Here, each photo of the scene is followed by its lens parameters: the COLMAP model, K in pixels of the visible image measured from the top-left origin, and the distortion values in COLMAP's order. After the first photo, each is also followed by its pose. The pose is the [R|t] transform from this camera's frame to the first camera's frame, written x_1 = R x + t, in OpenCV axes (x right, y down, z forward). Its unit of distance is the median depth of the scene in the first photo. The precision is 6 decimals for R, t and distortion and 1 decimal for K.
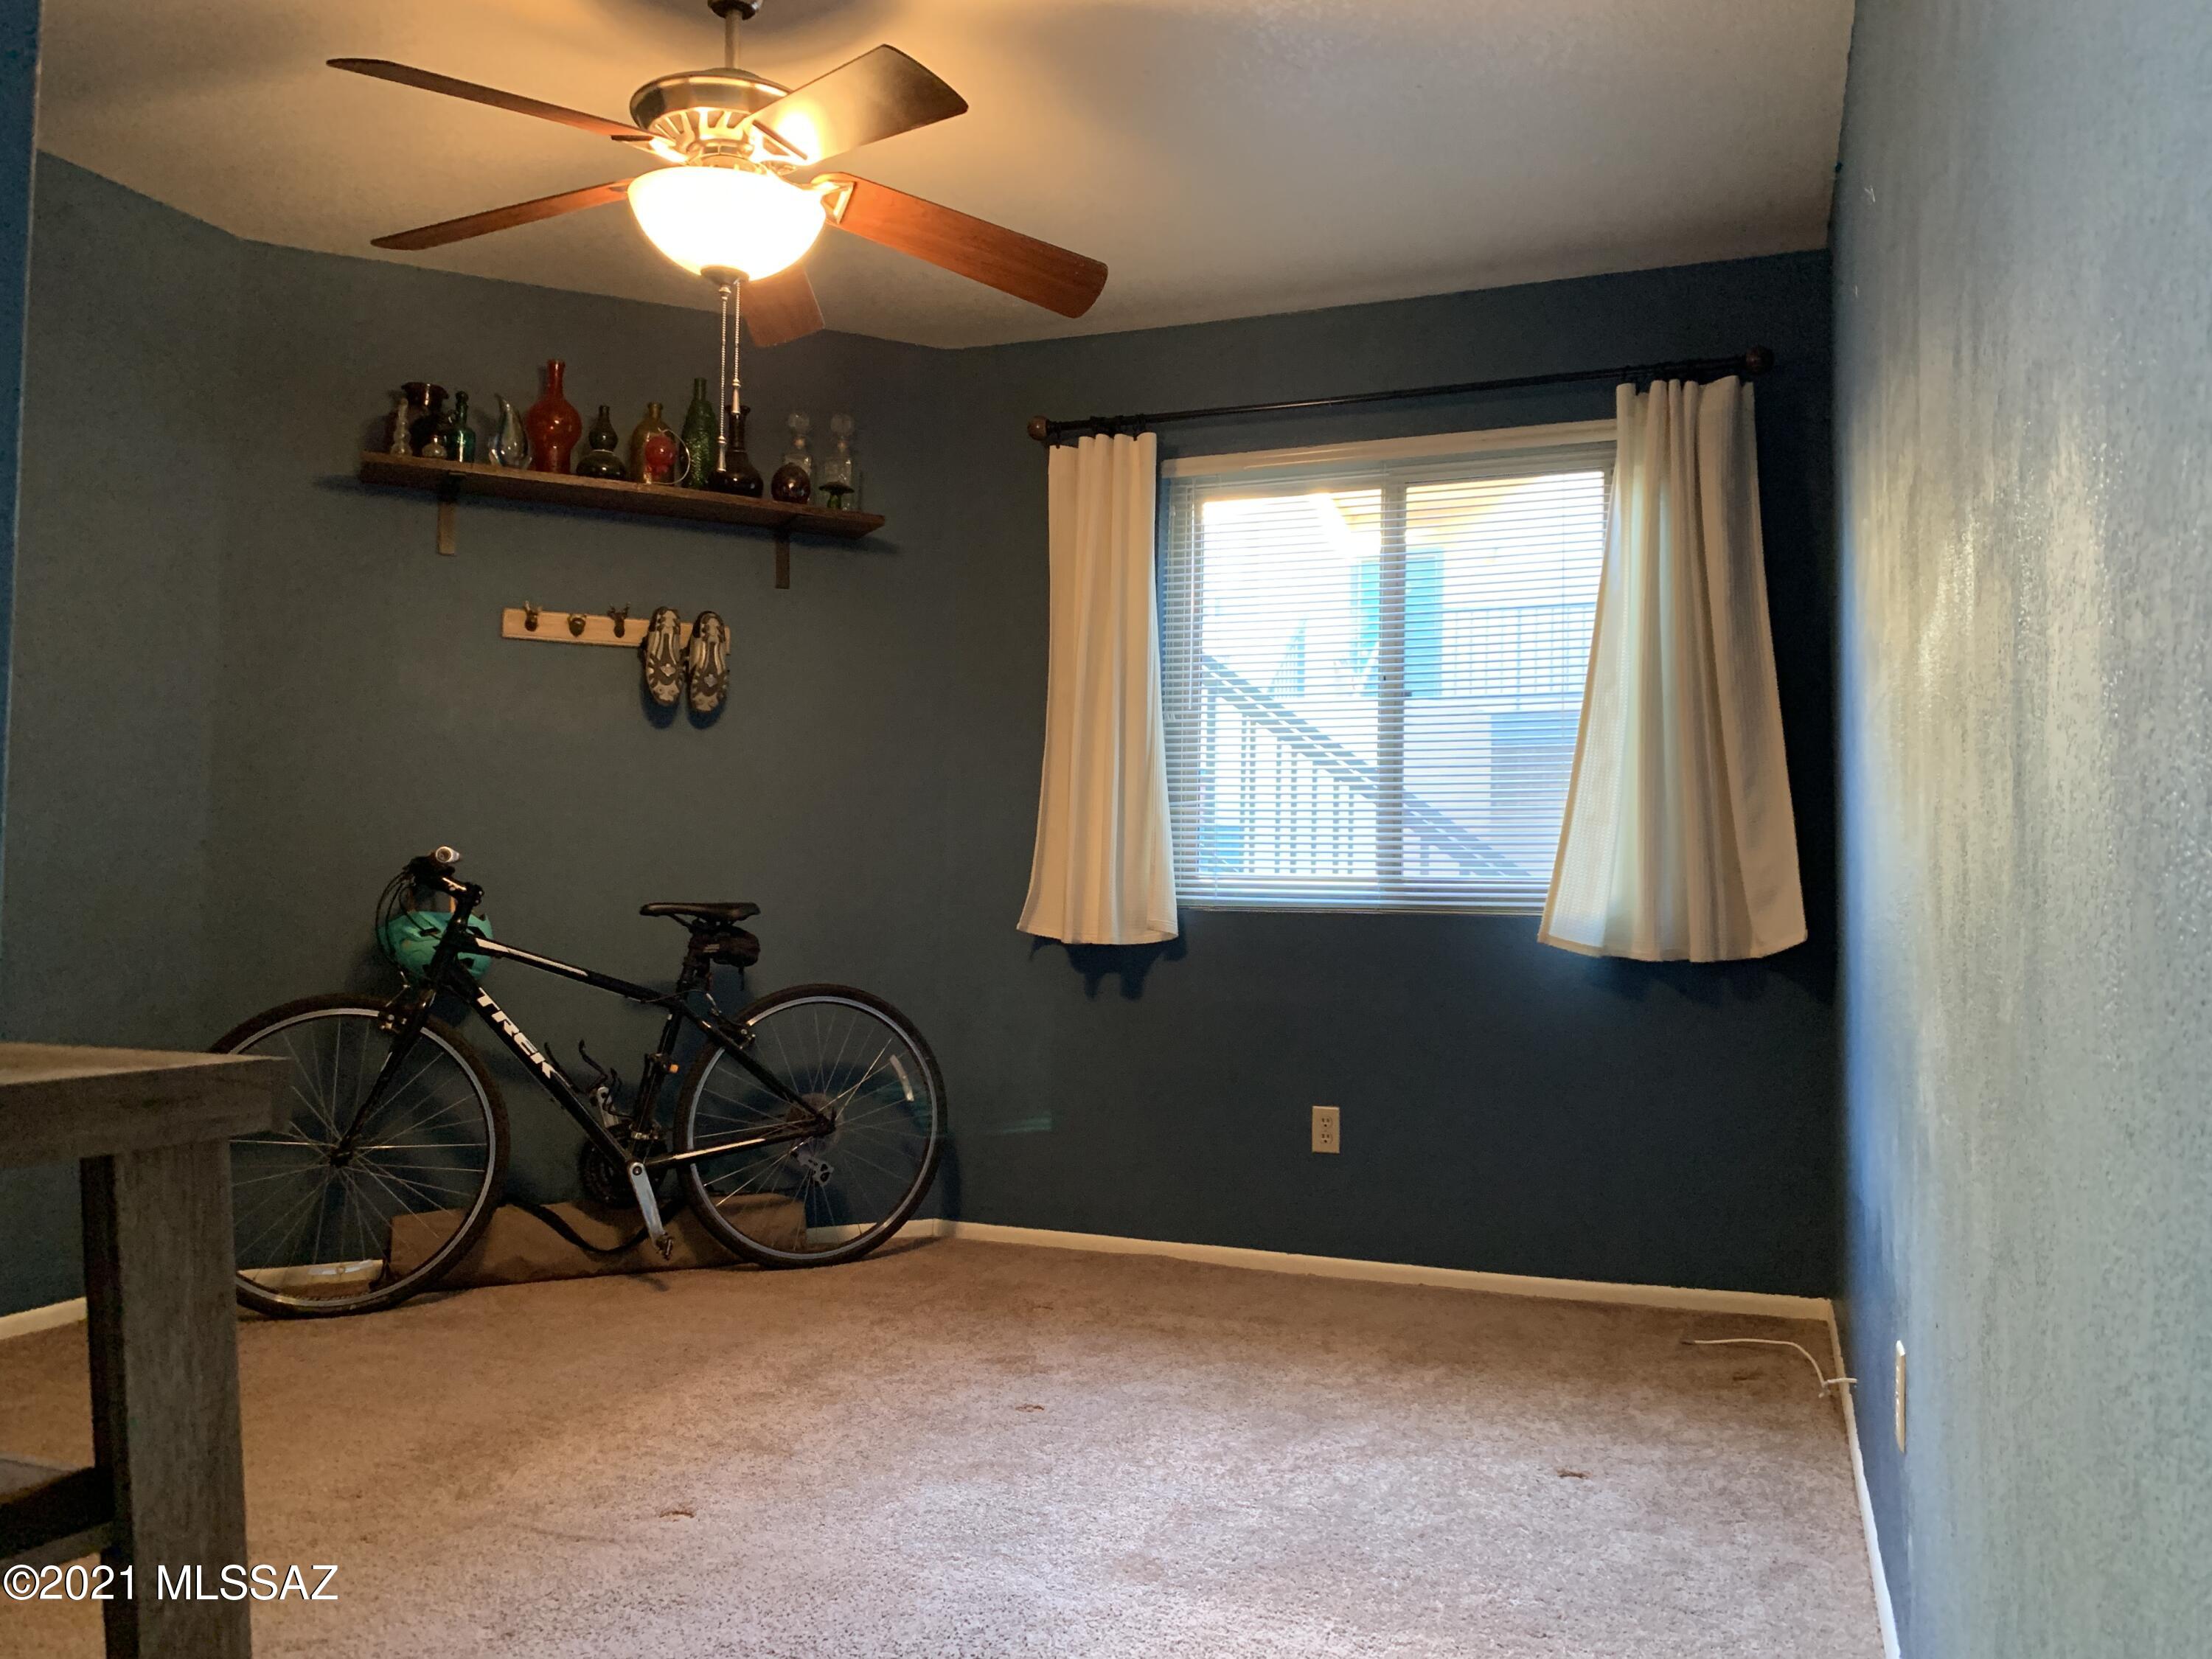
lens RADIAL K [[1697.5, 0, 1109.4], [0, 1697.5, 820.9], [0, 0, 1]] dist [0.029051, -0.041684]
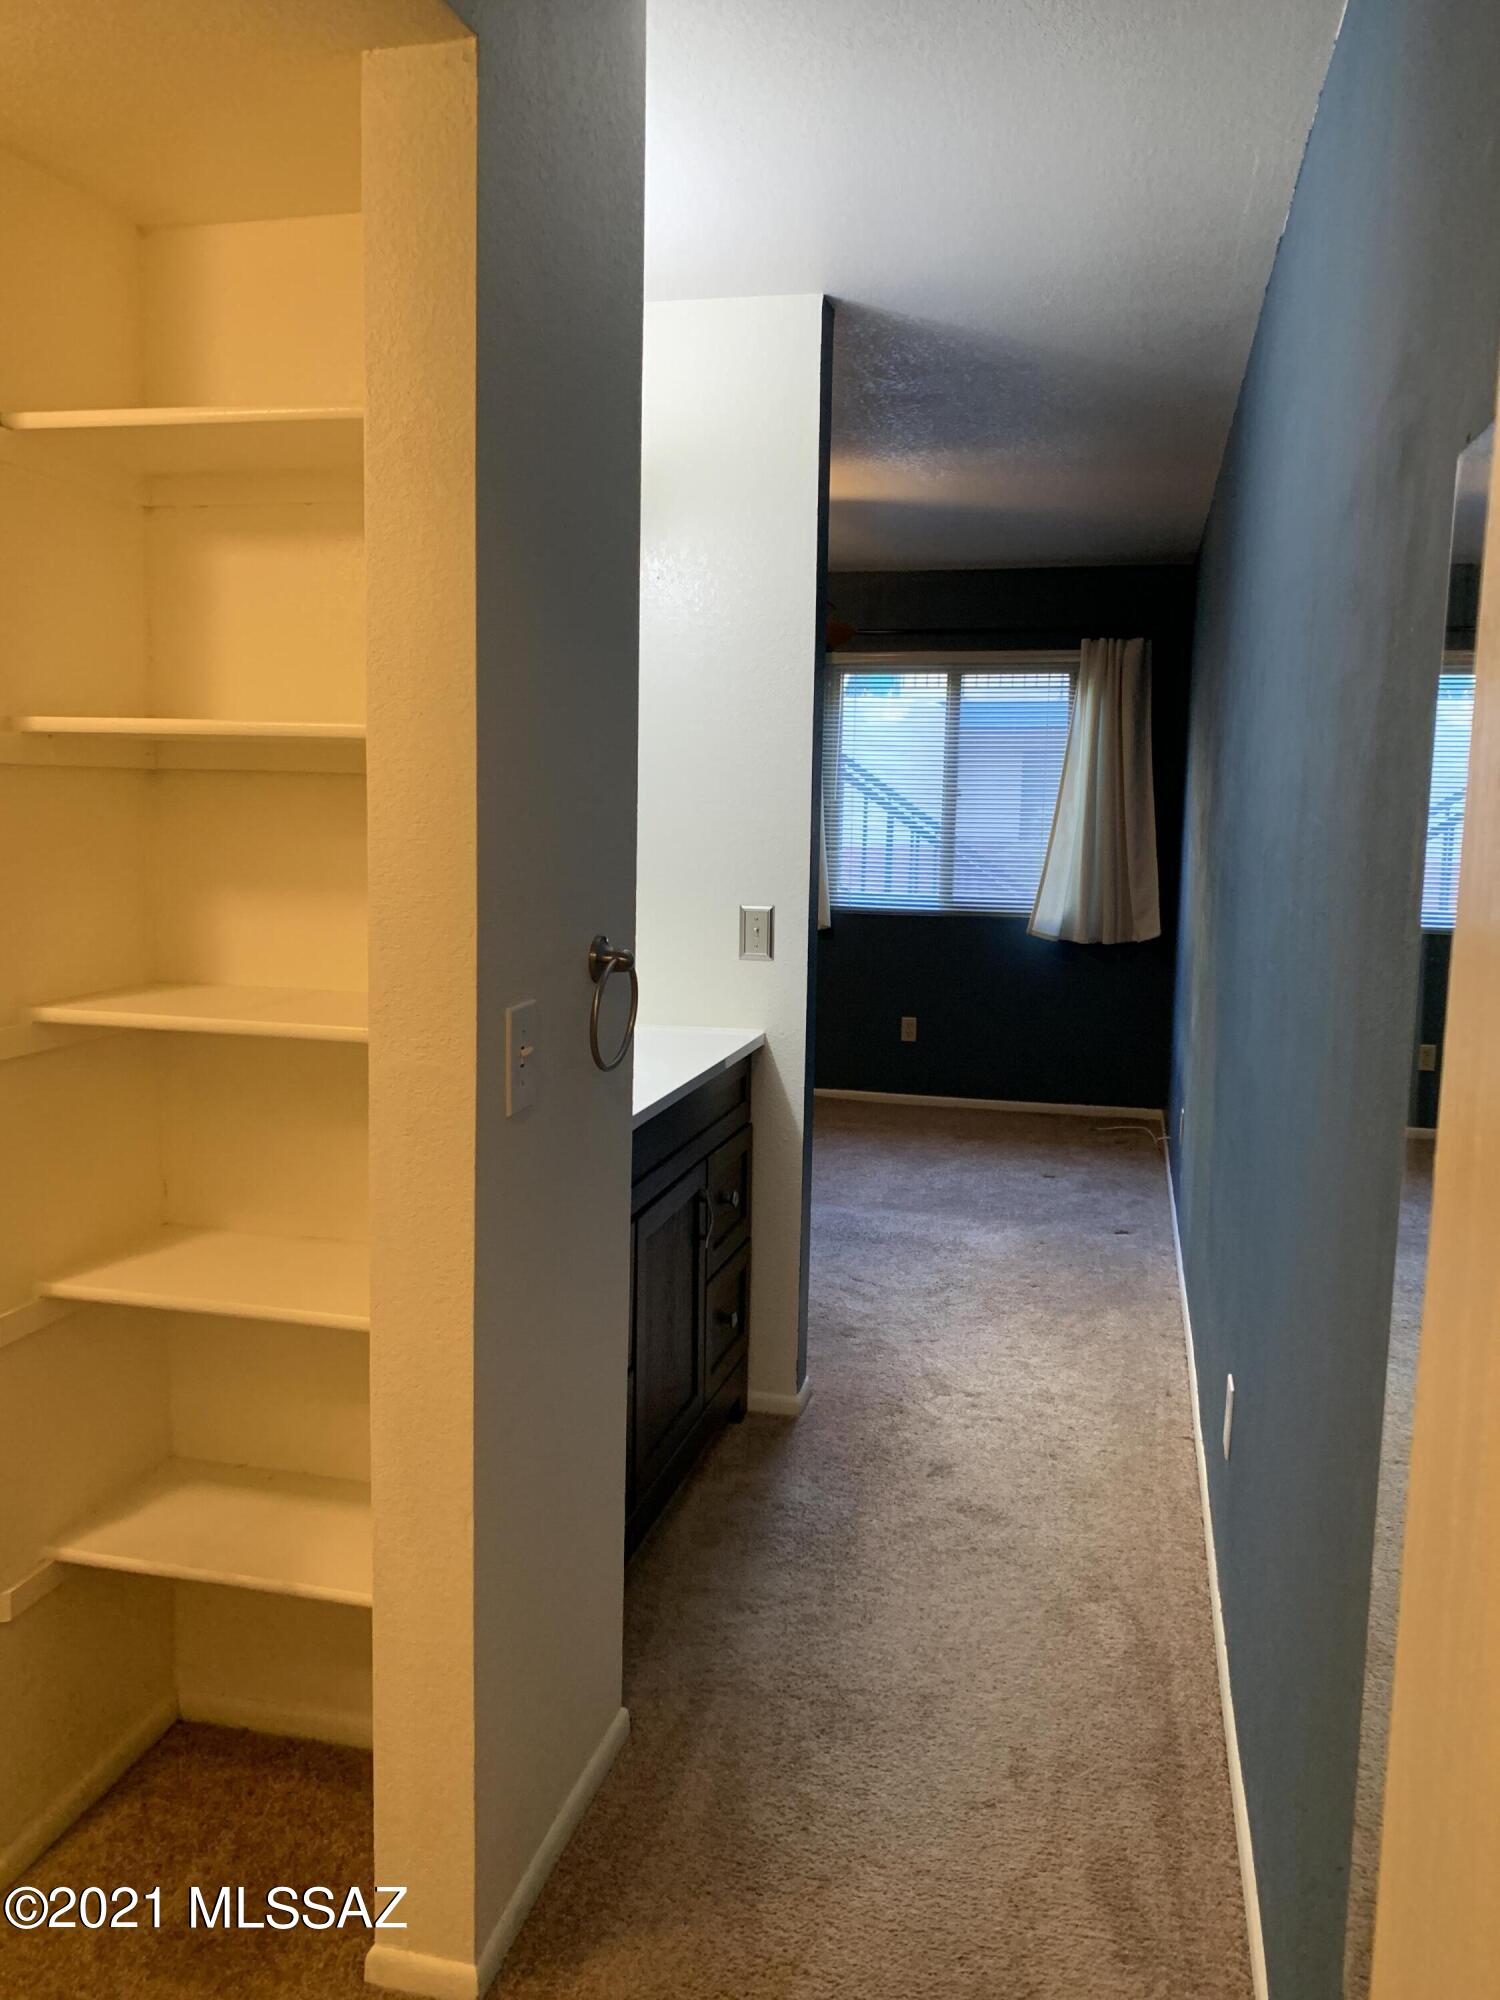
lens RADIAL K [[1534.8, 0, 741.6], [0, 1534.8, 994.7], [0, 0, 1]] dist [0.029051, -0.041684]
pose [[0.992672, -0.004287, 0.120763, -0.298788], [-0.015449, 0.986667, 0.162019, -0.145825], [-0.119847, -0.162697, 0.979370, -0.723257]]
